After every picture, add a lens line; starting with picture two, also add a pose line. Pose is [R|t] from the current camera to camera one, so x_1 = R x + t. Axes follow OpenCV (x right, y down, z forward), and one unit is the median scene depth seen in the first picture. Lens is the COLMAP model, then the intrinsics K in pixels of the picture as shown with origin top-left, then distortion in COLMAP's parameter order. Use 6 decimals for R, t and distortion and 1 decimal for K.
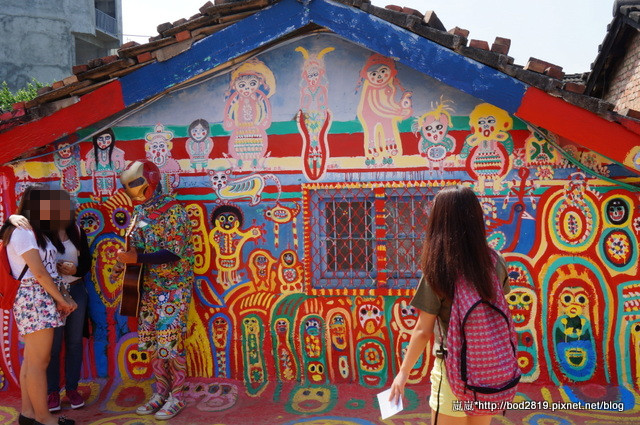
lens RADIAL K [[626.1, 0, 321.1], [0, 626.1, 212.3], [0, 0, 1]] dist [-0.001469, 0.000000]
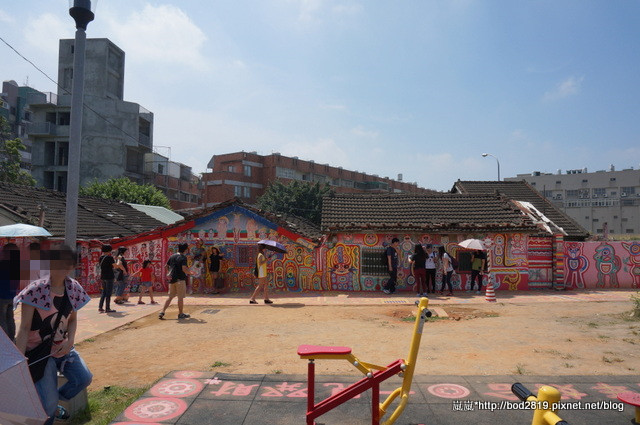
lens RADIAL K [[428.5, 0, 318.0], [0, 428.5, 209.9], [0, 0, 1]] dist [-0.044668, 0.032982]
pose [[0.993932, 0.028408, 0.106265, 0.240482], [-0.018801, 0.995734, -0.090335, -0.019572], [-0.108378, 0.087789, 0.990226, -2.156824]]
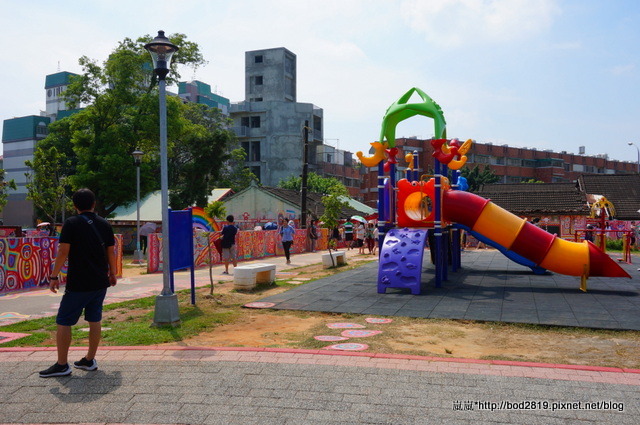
lens RADIAL K [[547.1, 0, 319.5], [0, 547.1, 211.8], [0, 0, 1]] dist [-0.020897, 0.002657]
pose [[0.979232, 0.015338, -0.202164, 0.239960], [-0.023280, 0.999045, -0.036963, 0.121516], [0.201404, 0.040902, 0.978654, -6.427183]]
